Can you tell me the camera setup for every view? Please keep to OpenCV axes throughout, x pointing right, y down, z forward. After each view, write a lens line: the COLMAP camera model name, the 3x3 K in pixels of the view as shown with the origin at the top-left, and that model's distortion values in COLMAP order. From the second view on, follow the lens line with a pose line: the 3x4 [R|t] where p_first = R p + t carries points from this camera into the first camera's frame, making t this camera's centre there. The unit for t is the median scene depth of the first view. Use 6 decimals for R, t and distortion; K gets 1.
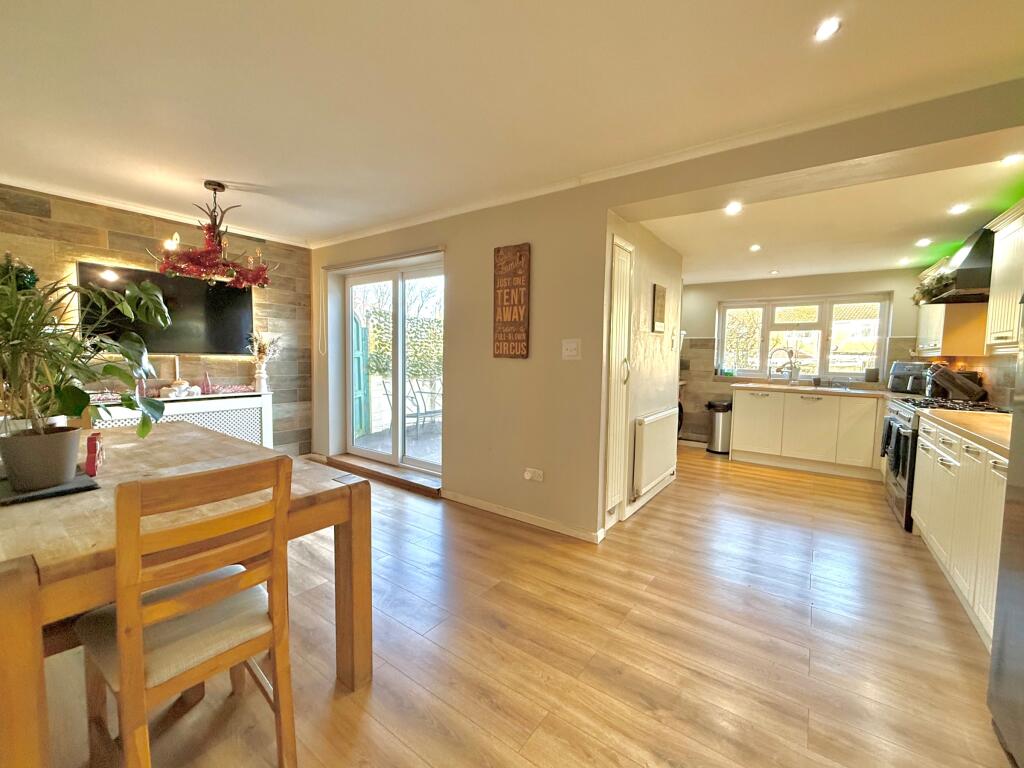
lens RADIAL K [[416.1, 0, 514.7], [0, 416.1, 384.2], [0, 0, 1]] dist [0.001466, -0.000340]
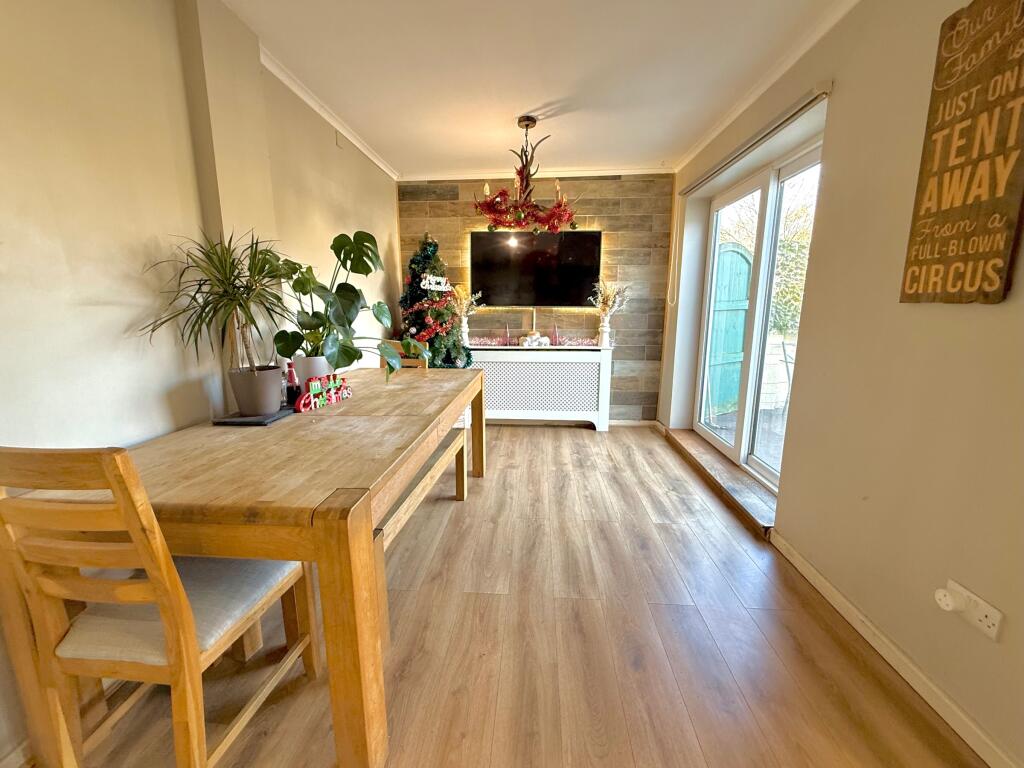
lens RADIAL K [[416.1, 0, 514.5], [0, 416.1, 382.9], [0, 0, 1]] dist [0.001466, -0.000340]
pose [[0.530039, 0.138412, -0.836601, 0.100207], [-0.050170, 0.989979, 0.132002, -0.016570], [0.846488, -0.027994, 0.531672, 0.378074]]
